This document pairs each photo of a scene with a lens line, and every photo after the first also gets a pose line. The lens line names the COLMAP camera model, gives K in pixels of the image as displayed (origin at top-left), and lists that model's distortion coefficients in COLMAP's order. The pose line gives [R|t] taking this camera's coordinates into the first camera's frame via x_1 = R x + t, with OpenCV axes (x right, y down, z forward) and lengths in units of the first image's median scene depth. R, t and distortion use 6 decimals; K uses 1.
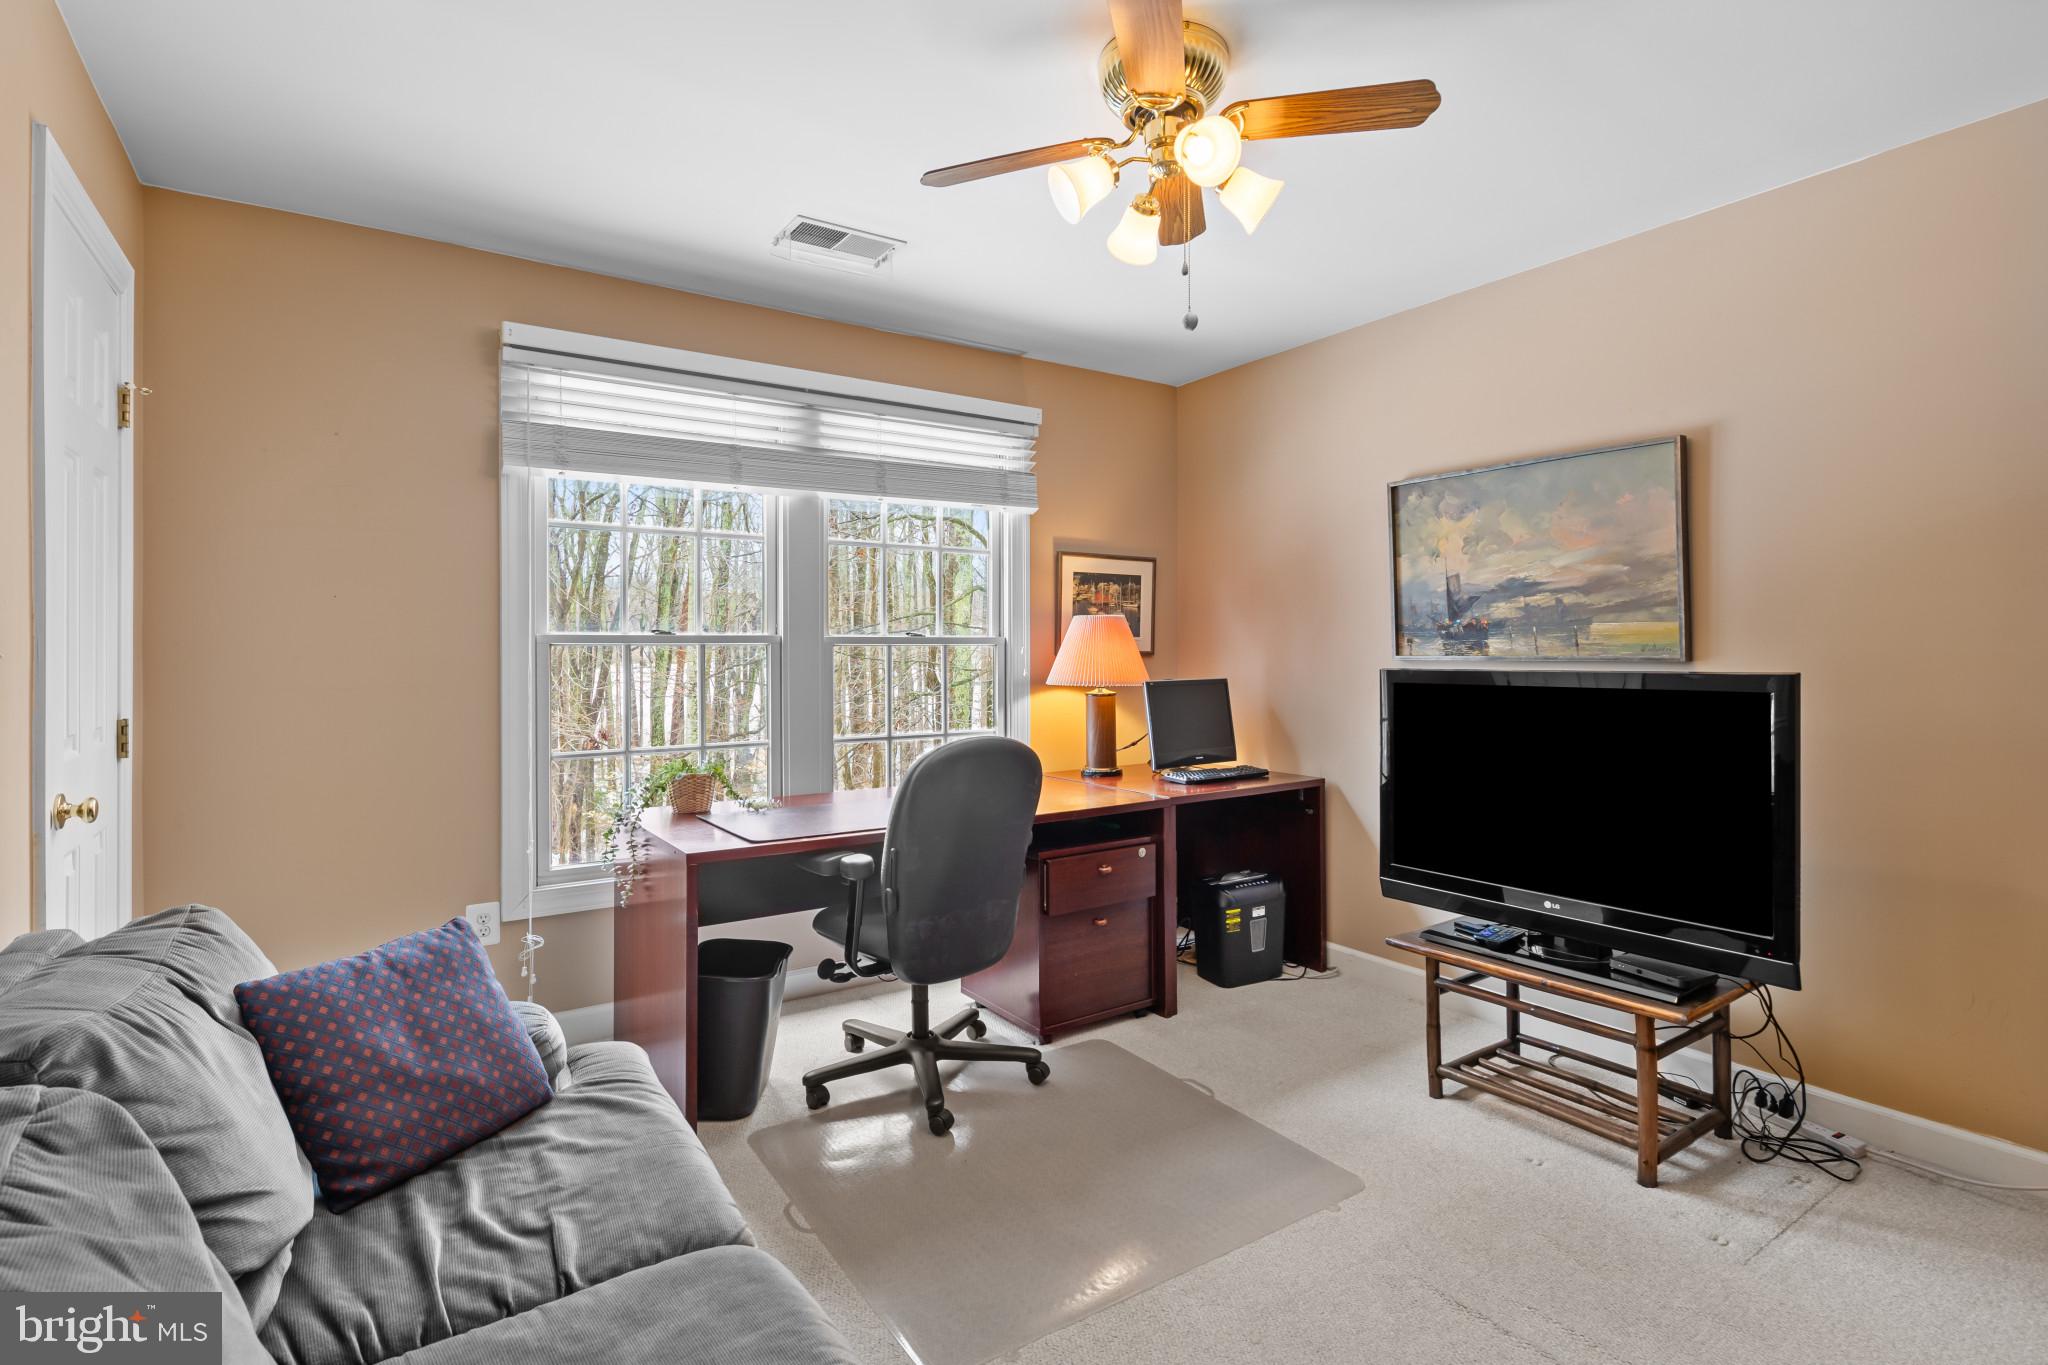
lens RADIAL K [[985.1, 0, 1030.1], [0, 985.1, 658.0], [0, 0, 1]] dist [0.000386, -0.001568]
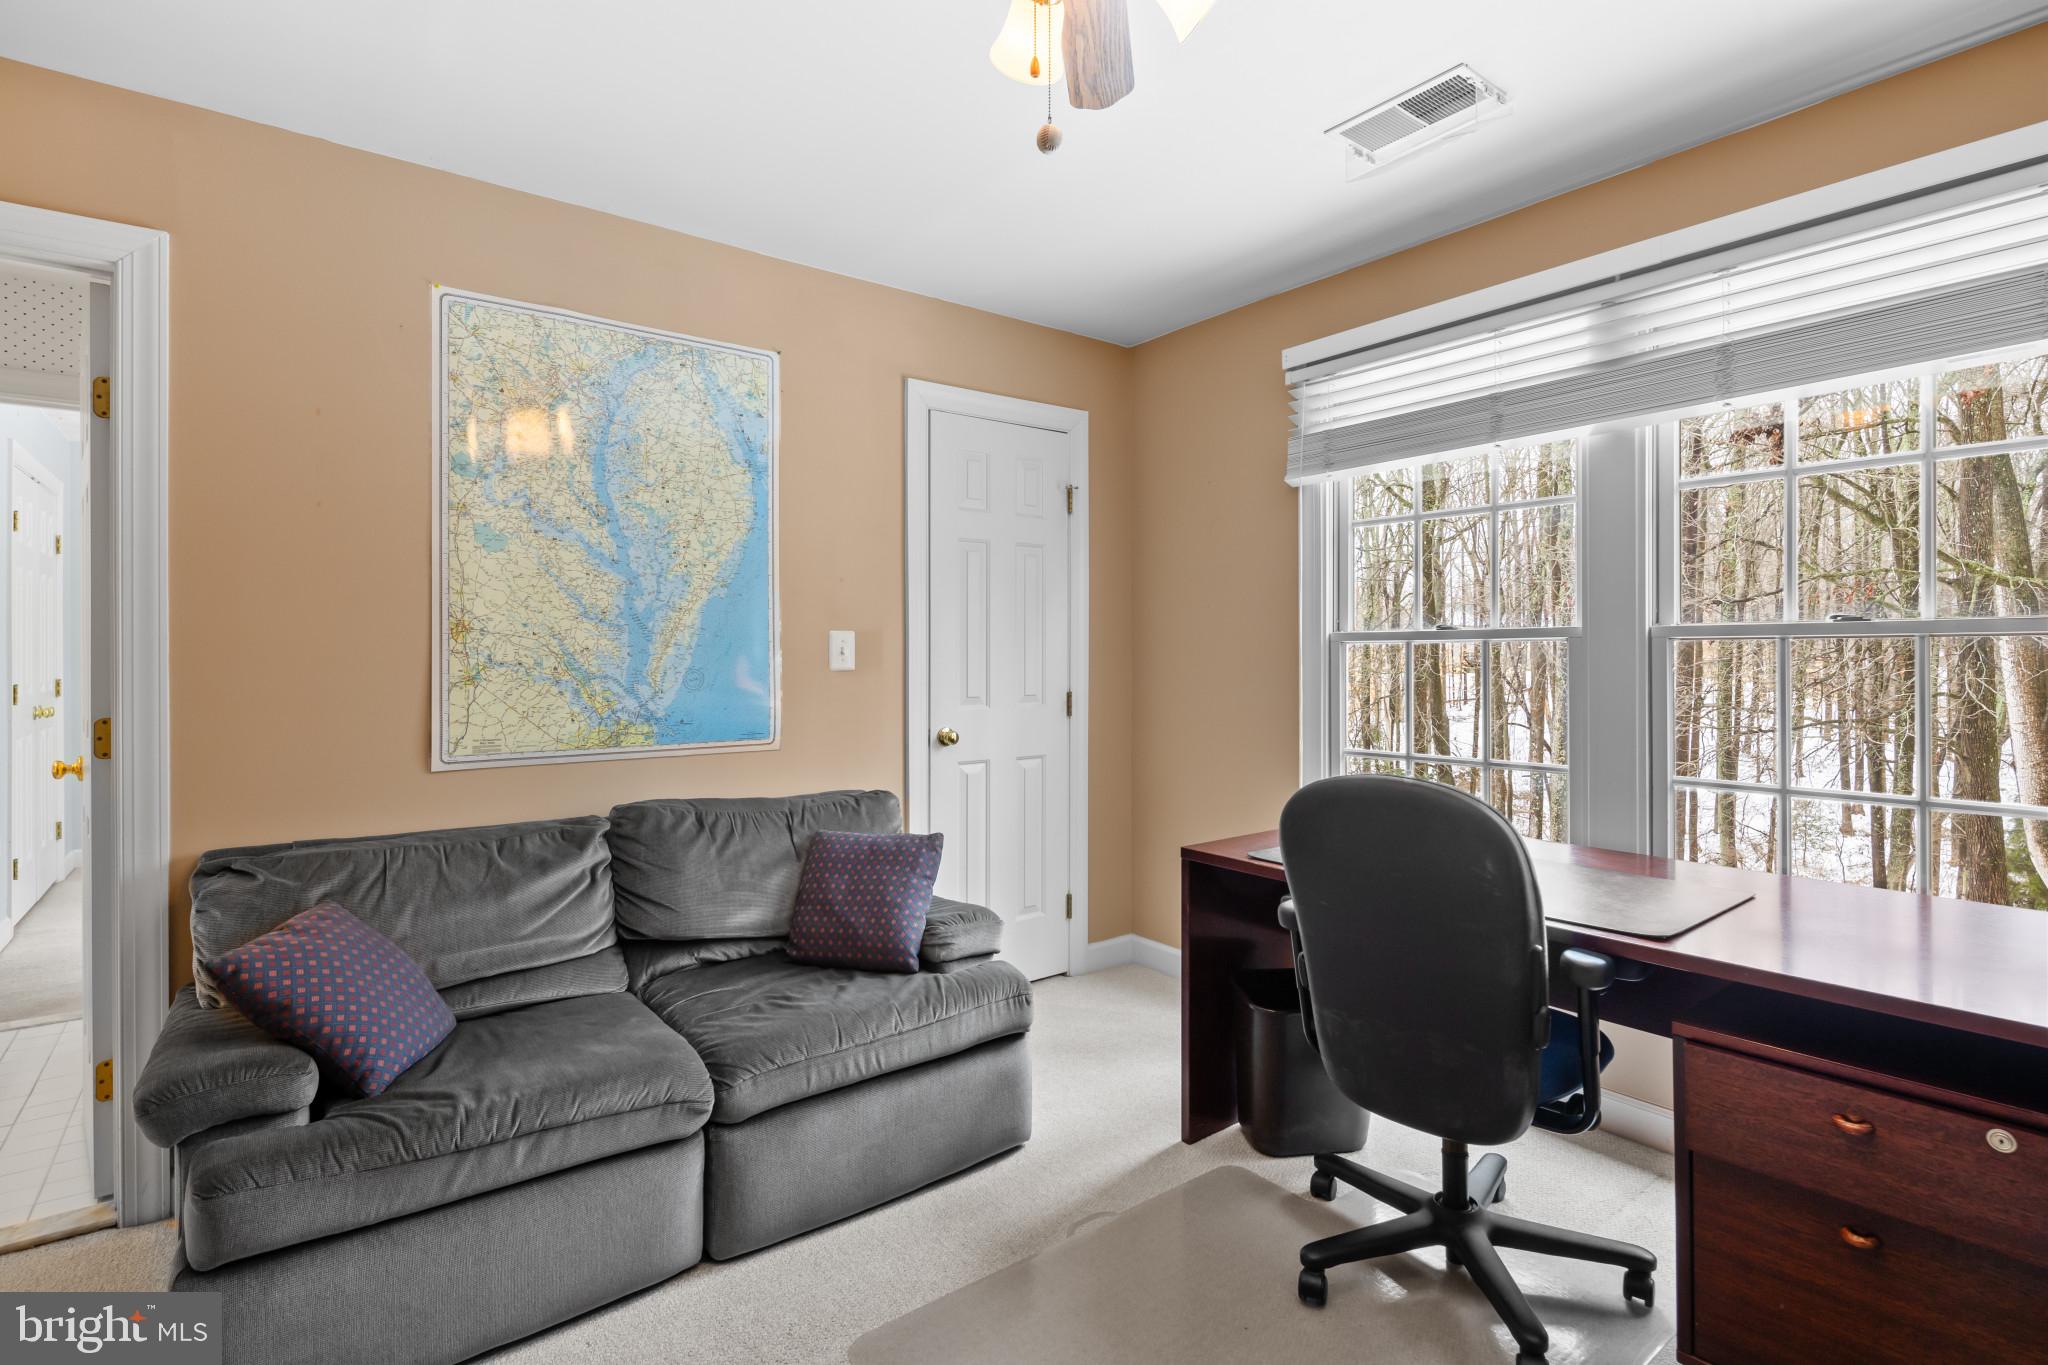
lens RADIAL K [[985.1, 0, 1030.1], [0, 985.1, 658.0], [0, 0, 1]] dist [0.000386, -0.001568]
pose [[0.057630, 0.009348, -0.998294, 0.519050], [-0.001712, 0.999956, 0.009265, -0.007165], [0.998337, 0.001175, 0.057643, 0.615349]]
